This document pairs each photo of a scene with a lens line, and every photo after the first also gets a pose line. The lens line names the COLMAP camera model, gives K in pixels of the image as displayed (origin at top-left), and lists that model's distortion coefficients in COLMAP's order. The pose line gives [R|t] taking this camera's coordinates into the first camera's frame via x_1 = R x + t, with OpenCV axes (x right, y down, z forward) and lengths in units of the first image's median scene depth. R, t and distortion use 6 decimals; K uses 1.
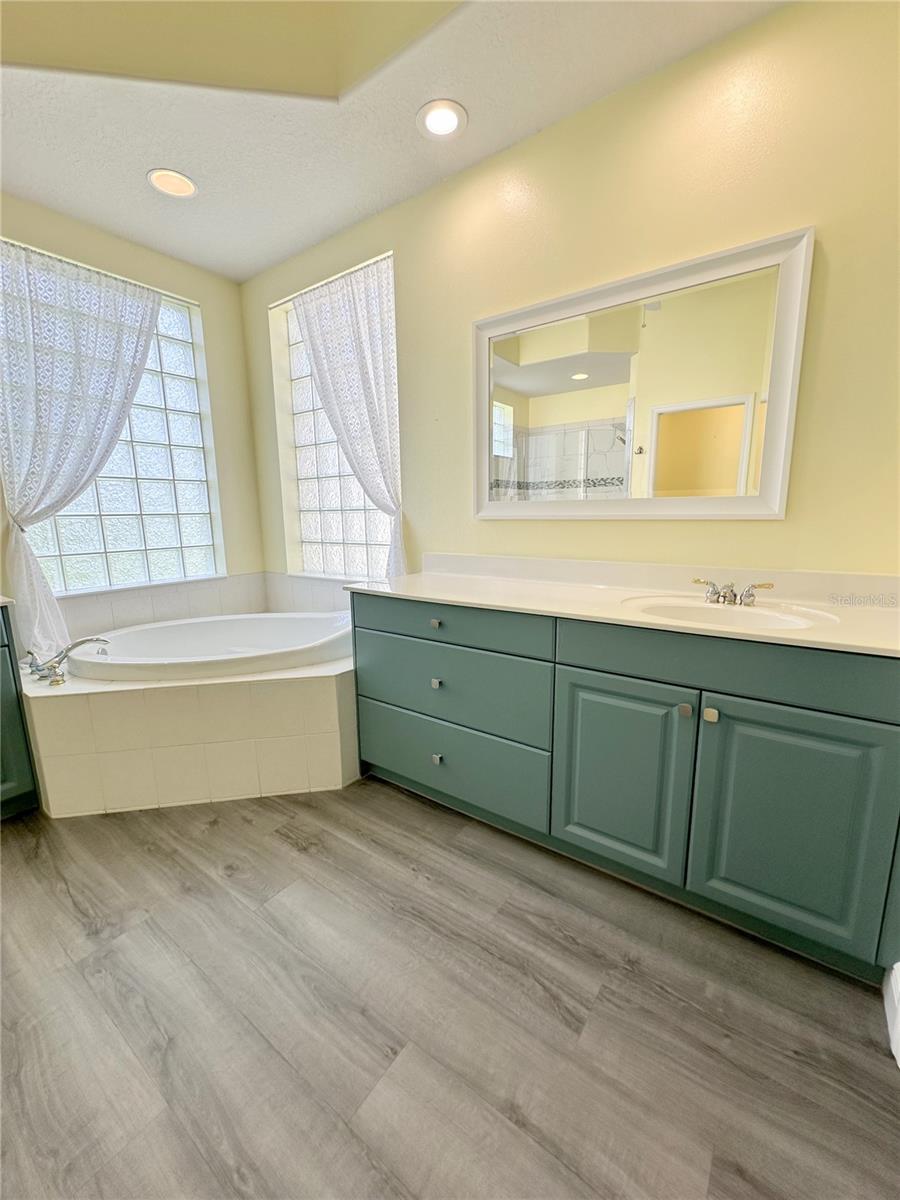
lens RADIAL K [[479.8, 0, 452.3], [0, 479.8, 597.7], [0, 0, 1]] dist [-0.002810, 0.000301]
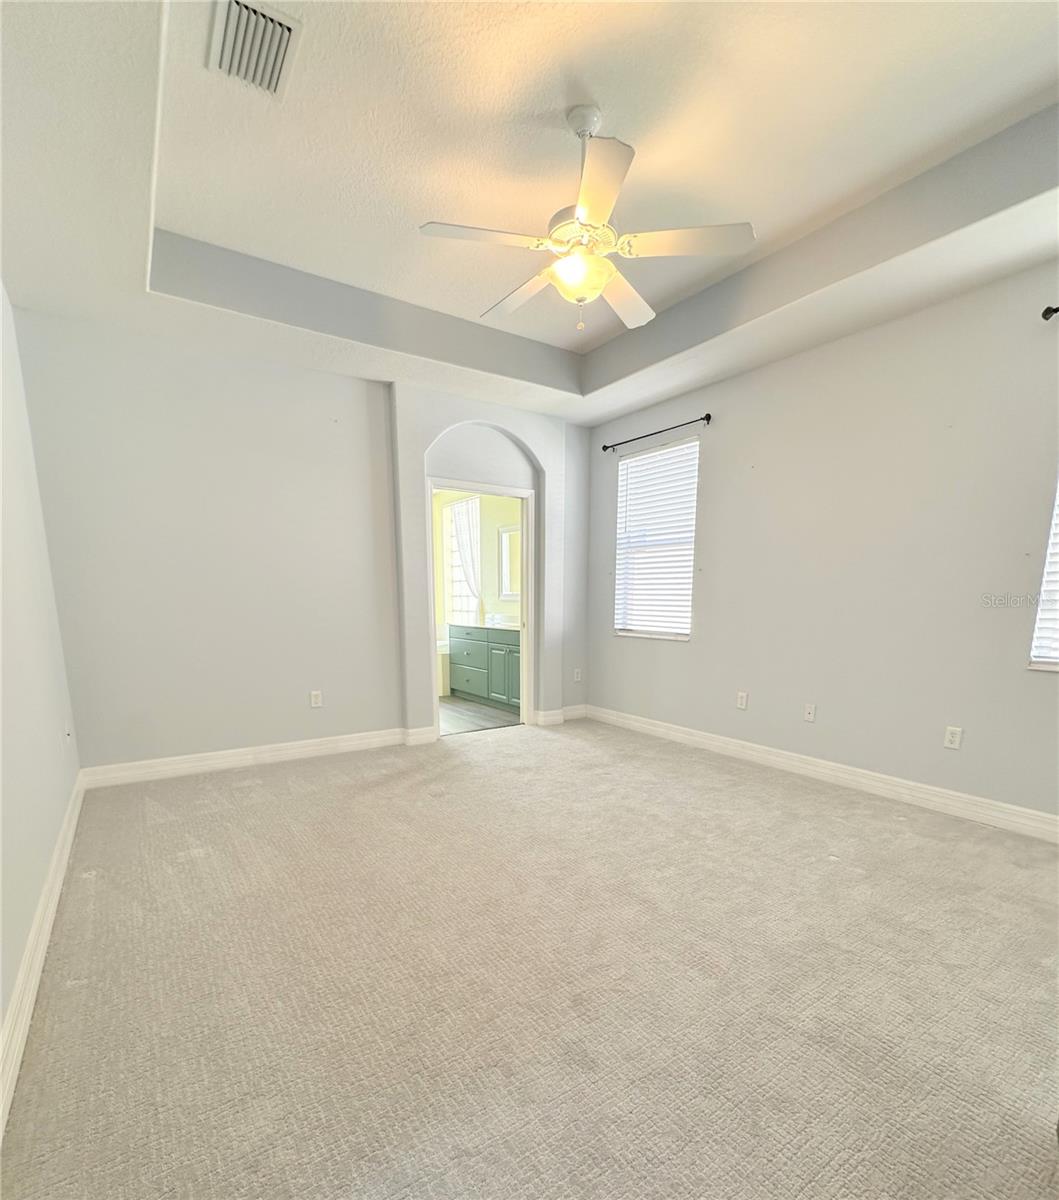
lens RADIAL K [[576.1, 0, 529.5], [0, 576.1, 600.0], [0, 0, 1]] dist [-0.000002, -0.000004]
pose [[0.941554, 0.017747, -0.336395, 1.699062], [-0.070554, 0.986852, -0.145414, 0.380055], [0.329391, 0.160650, 0.930426, -2.519092]]
